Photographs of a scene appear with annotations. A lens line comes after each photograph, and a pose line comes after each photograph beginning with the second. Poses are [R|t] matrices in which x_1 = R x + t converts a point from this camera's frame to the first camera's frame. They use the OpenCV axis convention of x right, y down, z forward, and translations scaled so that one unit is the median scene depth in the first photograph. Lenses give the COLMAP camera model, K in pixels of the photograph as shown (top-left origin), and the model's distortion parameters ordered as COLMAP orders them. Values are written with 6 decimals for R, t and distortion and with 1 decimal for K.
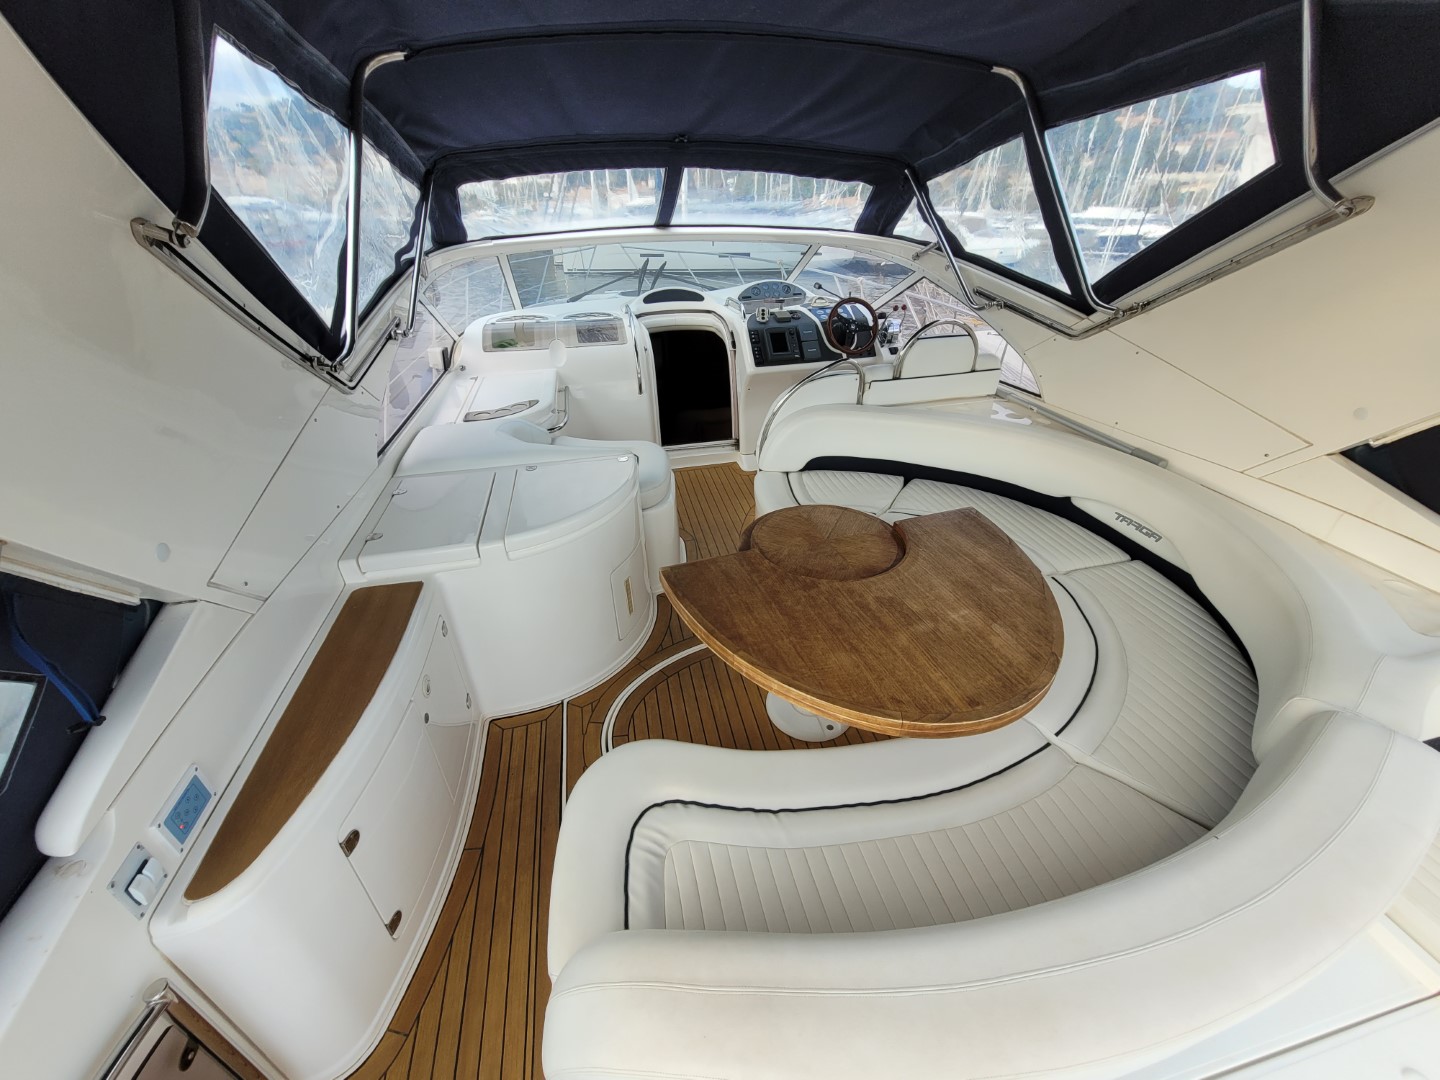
lens RADIAL K [[569.3, 0, 721.5], [0, 569.3, 540.0], [0, 0, 1]] dist [0.006399, -0.000290]
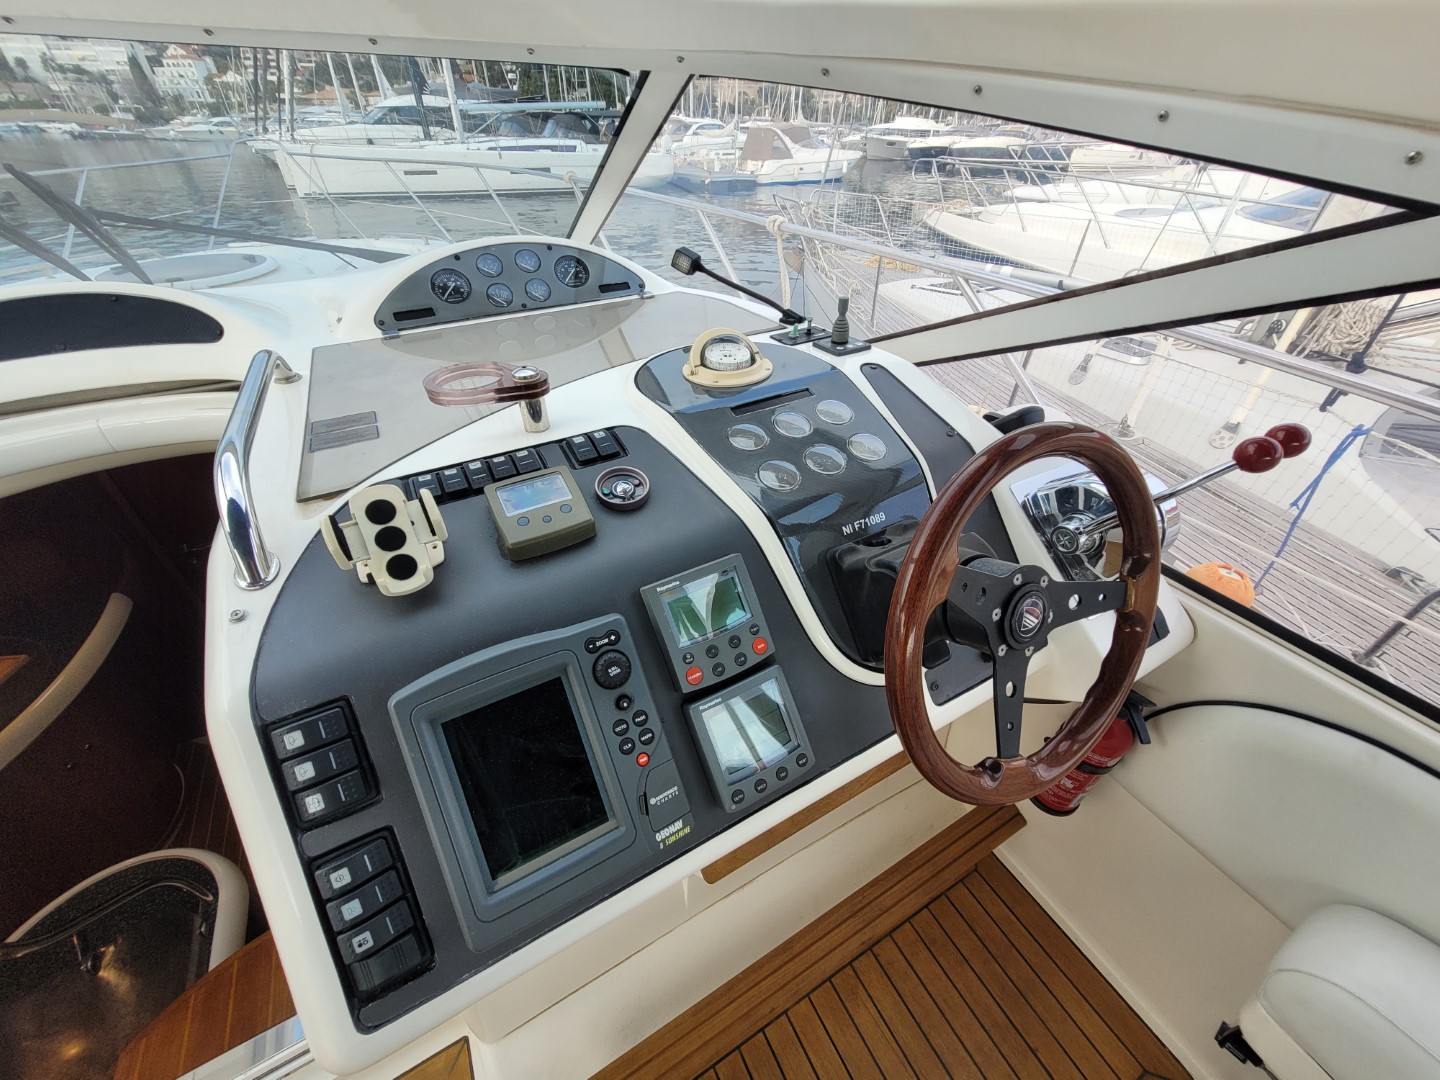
lens RADIAL K [[569.3, 0, 721.5], [0, 569.3, 540.0], [0, 0, 1]] dist [0.006399, -0.000290]
pose [[0.960820, -0.158821, 0.227159, 0.099146], [0.133086, 0.983249, 0.124534, -0.334311], [-0.243133, -0.089423, 0.965862, 0.697666]]
